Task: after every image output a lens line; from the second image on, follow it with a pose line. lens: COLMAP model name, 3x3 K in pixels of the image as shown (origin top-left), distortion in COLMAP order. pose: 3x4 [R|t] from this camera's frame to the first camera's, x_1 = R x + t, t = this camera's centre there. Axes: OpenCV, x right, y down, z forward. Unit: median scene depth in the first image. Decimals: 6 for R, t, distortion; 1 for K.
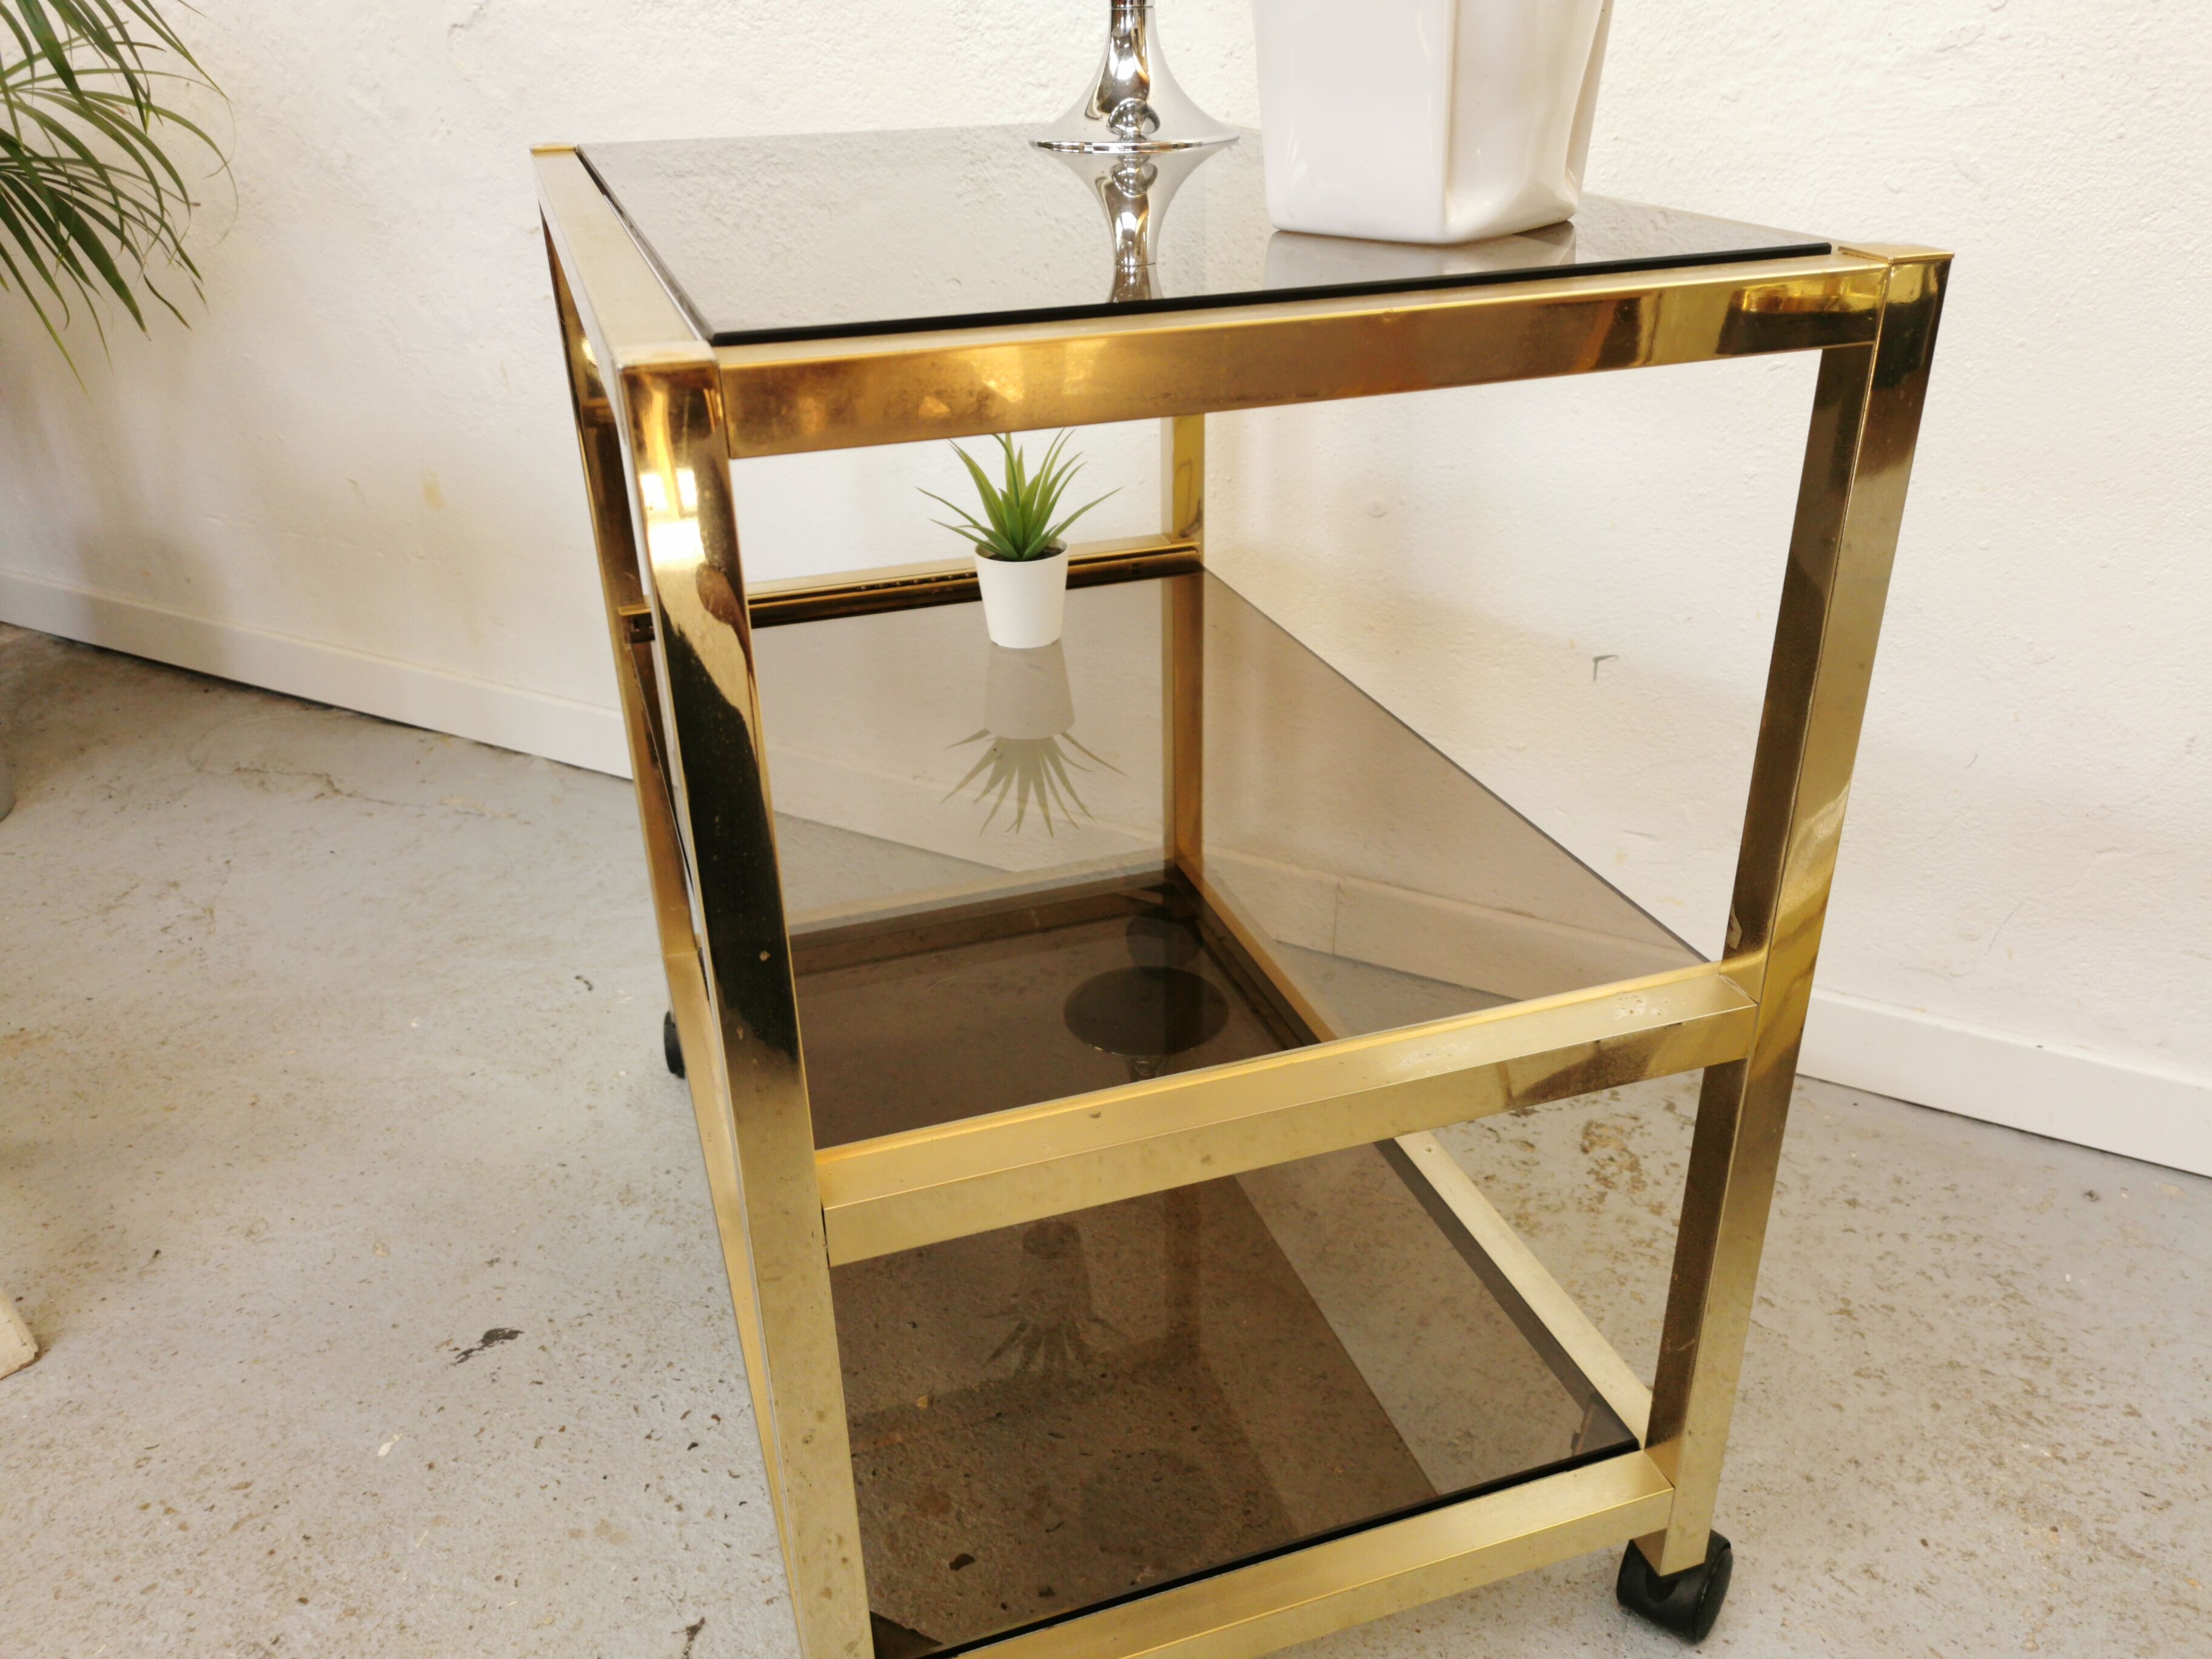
lens RADIAL K [[1714.8, 0, 1103.1], [0, 1714.8, 833.0], [0, 0, 1]] dist [0.057135, -0.059883]
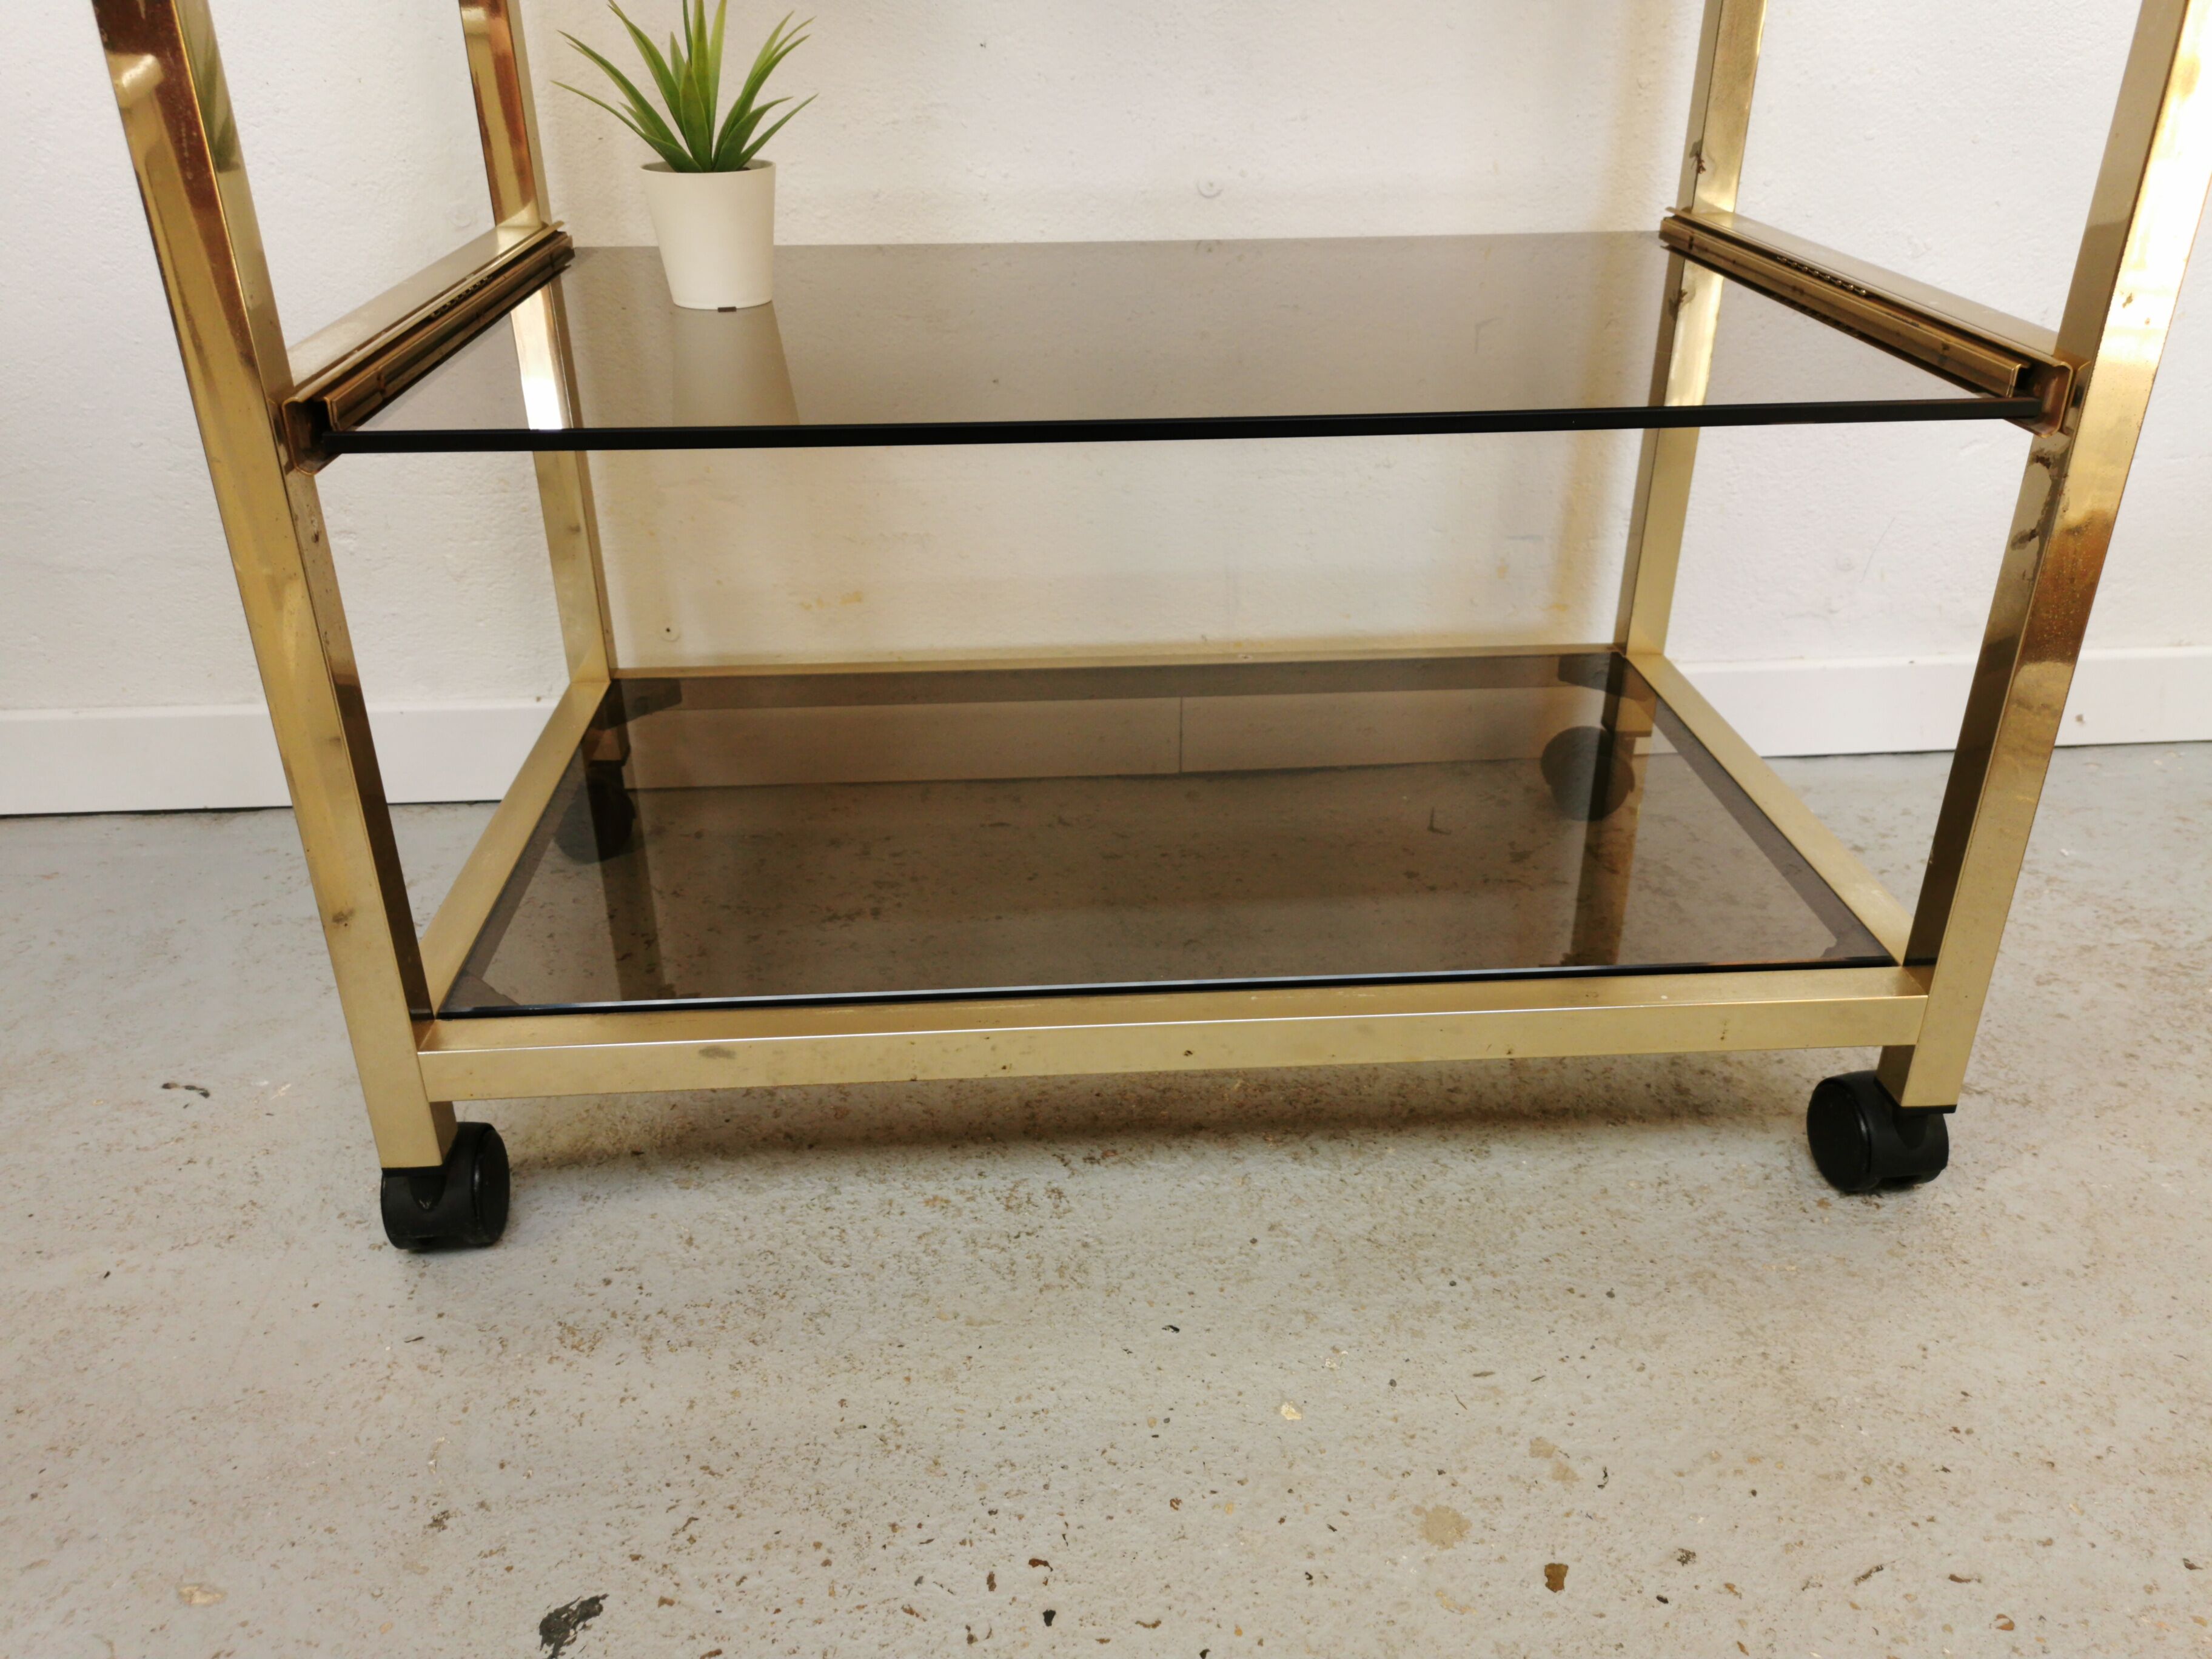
lens RADIAL K [[1713.4, 0, 1115.7], [0, 1713.4, 832.9], [0, 0, 1]] dist [0.058270, -0.065667]
pose [[0.831710, -0.237628, 0.501788, -0.420176], [0.233961, 0.969622, 0.071389, 0.043237], [-0.503509, 0.058024, 0.862039, 0.407196]]
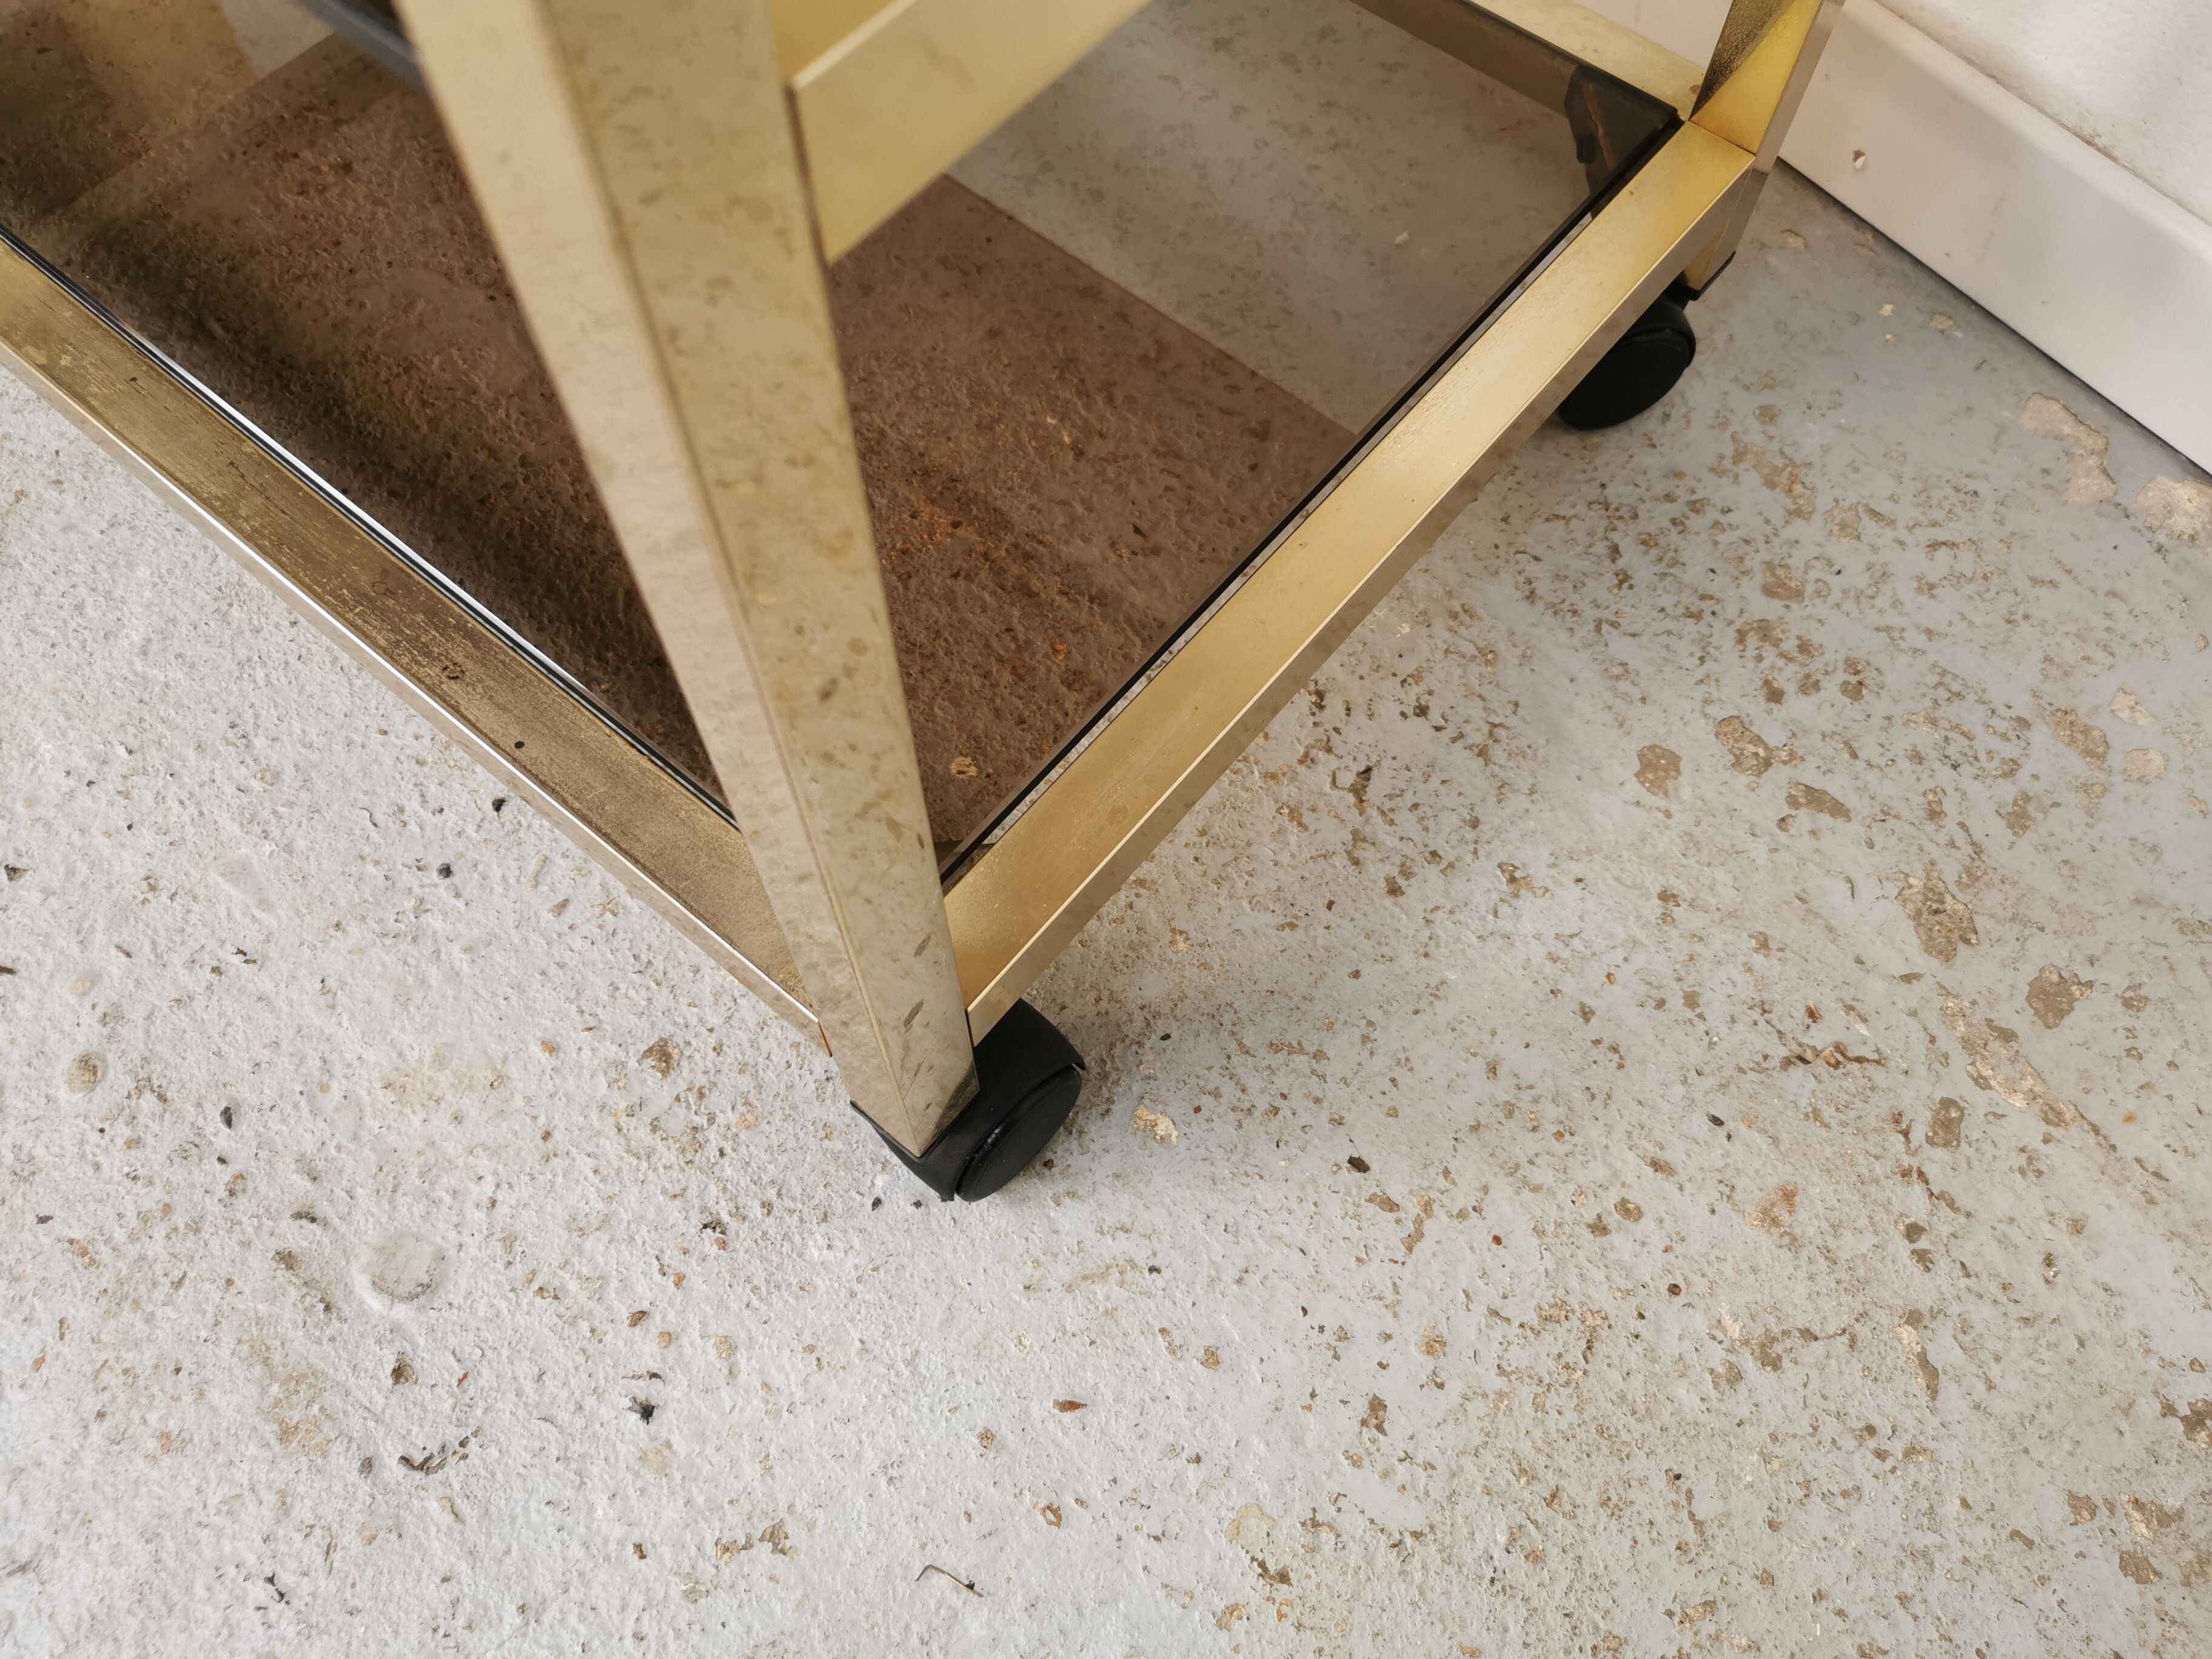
lens RADIAL K [[1752.0, 0, 1117.0], [0, 1752.0, 826.8], [0, 0, 1]] dist [0.047383, -0.061594]
pose [[0.924264, 0.354895, -0.140663, 0.630410], [-0.197384, 0.759654, 0.619650, 0.046026], [0.326766, -0.544955, 0.772171, 0.365301]]
